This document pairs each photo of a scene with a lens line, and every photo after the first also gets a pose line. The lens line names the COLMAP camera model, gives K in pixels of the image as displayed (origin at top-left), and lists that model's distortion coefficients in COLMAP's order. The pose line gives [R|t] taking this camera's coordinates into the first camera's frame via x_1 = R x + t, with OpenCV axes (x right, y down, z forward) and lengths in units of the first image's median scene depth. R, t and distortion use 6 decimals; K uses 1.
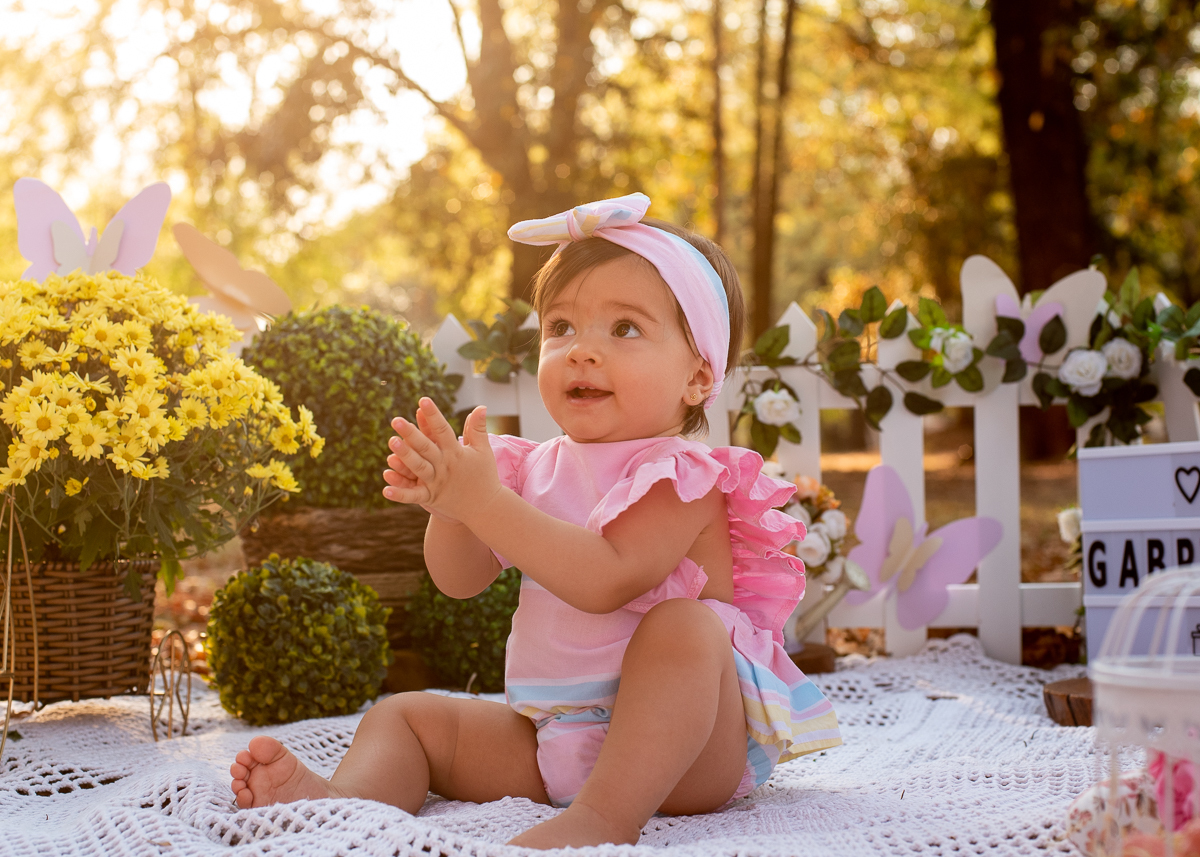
lens RADIAL K [[2107.8, 0, 572.4], [0, 2107.8, 433.2], [0, 0, 1]] dist [-0.121813, -0.037520]
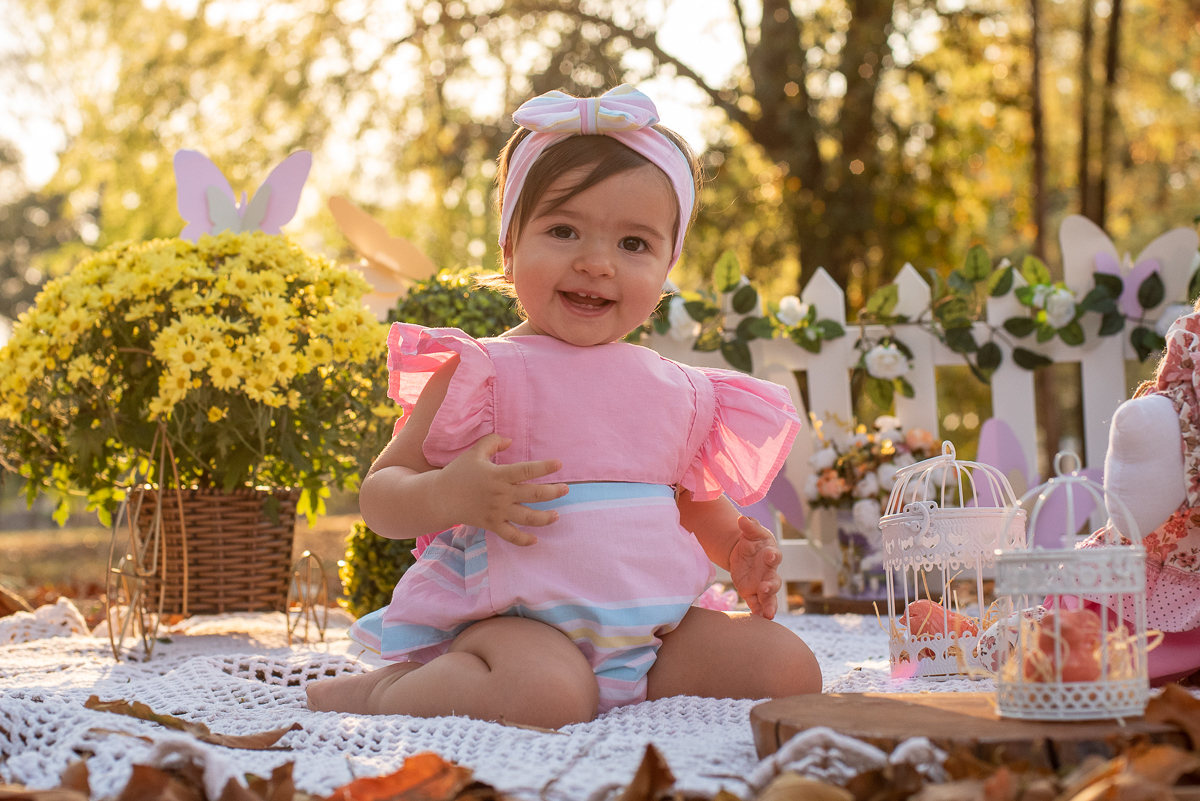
lens RADIAL K [[2458.9, 0, 600.0], [0, 2458.9, 400.5], [0, 0, 1]] dist [-0.133928, 0.187873]
pose [[0.993399, -0.002695, -0.114675, 0.096411], [-0.000848, 0.999524, -0.030835, 0.045672], [0.114703, 0.030729, 0.992924, -0.239117]]
